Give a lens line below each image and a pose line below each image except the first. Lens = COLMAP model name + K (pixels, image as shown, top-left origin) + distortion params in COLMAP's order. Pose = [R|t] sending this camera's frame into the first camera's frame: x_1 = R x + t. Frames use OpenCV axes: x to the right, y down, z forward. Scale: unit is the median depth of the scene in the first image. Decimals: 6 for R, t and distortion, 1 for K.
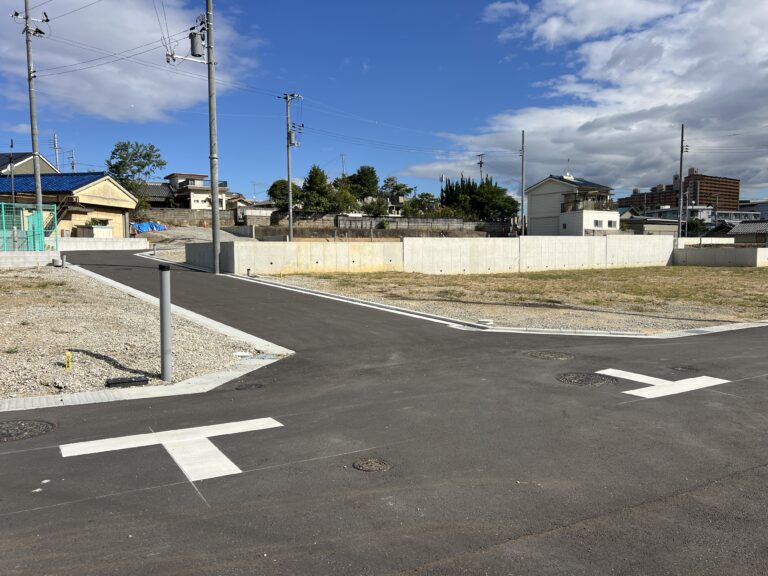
lens RADIAL K [[584.2, 0, 383.8], [0, 584.2, 289.6], [0, 0, 1]] dist [0.016044, 0.001057]
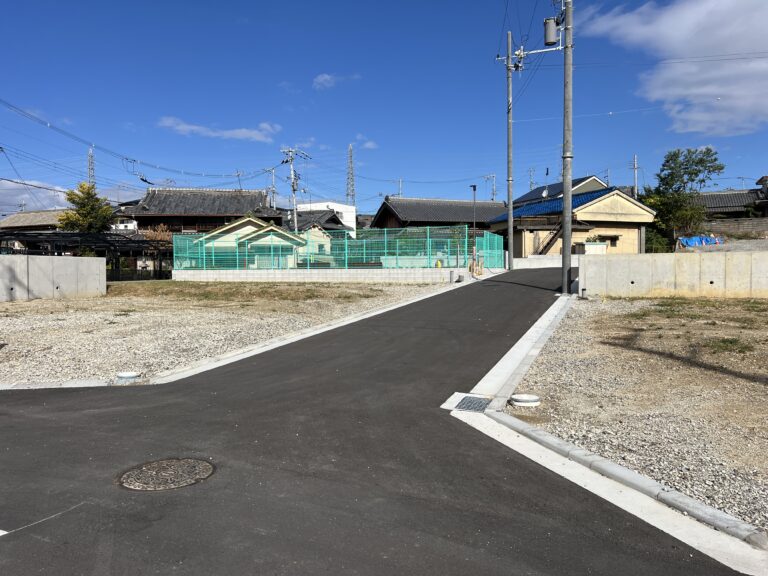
lens RADIAL K [[584.2, 0, 384.5], [0, 584.2, 284.4], [0, 0, 1]] dist [0.016044, 0.001057]
pose [[0.506994, 0.021796, -0.861674, 0.159319], [-0.056634, 0.998362, -0.008069, -0.009497], [0.860087, 0.052891, 0.507398, 0.178620]]
